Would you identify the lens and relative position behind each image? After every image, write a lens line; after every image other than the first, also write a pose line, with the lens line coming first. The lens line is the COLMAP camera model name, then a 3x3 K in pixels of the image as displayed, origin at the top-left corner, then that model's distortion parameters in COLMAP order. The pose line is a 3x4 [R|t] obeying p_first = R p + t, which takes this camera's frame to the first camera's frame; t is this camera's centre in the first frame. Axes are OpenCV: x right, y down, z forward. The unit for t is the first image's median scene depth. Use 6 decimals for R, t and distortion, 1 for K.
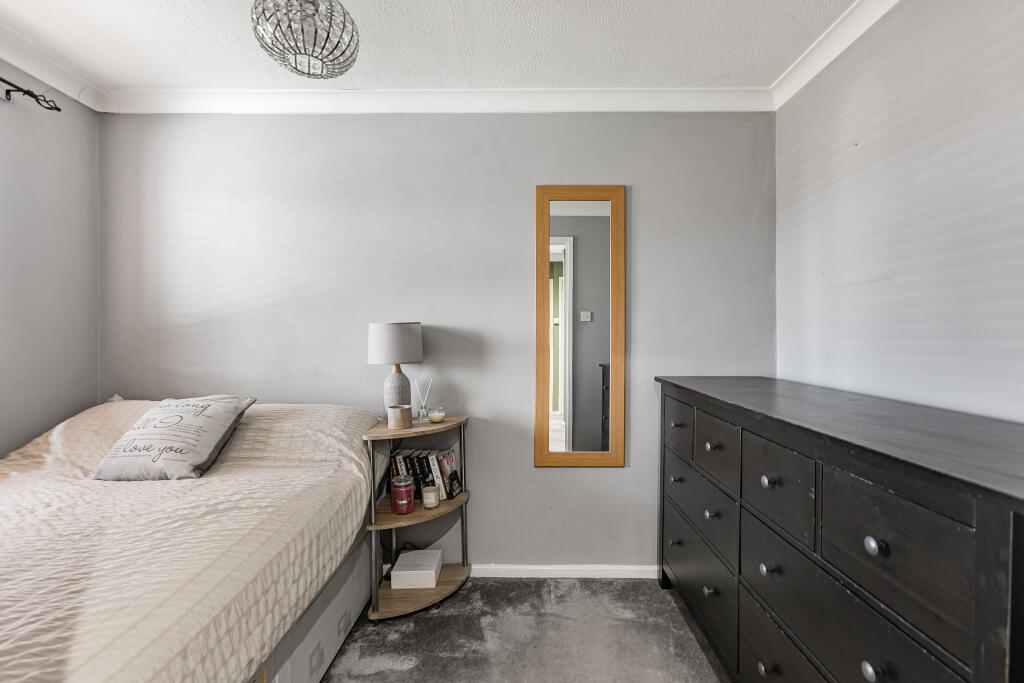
lens RADIAL K [[458.4, 0, 515.7], [0, 458.4, 341.7], [0, 0, 1]] dist [0.003934, 0.006845]
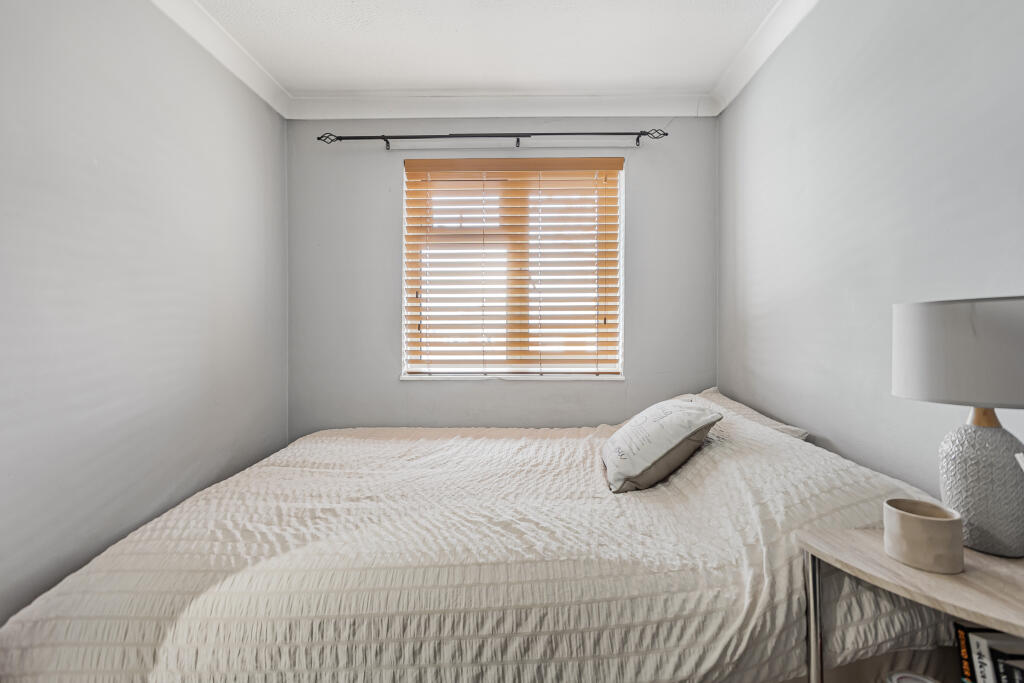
lens RADIAL K [[458.4, 0, 527.0], [0, 458.4, 327.7], [0, 0, 1]] dist [0.003934, 0.006845]
pose [[0.005800, 0.002571, -0.999980, 0.198100], [-0.012189, 0.999923, 0.002501, -0.019868], [0.999909, 0.012174, 0.005831, 0.805926]]
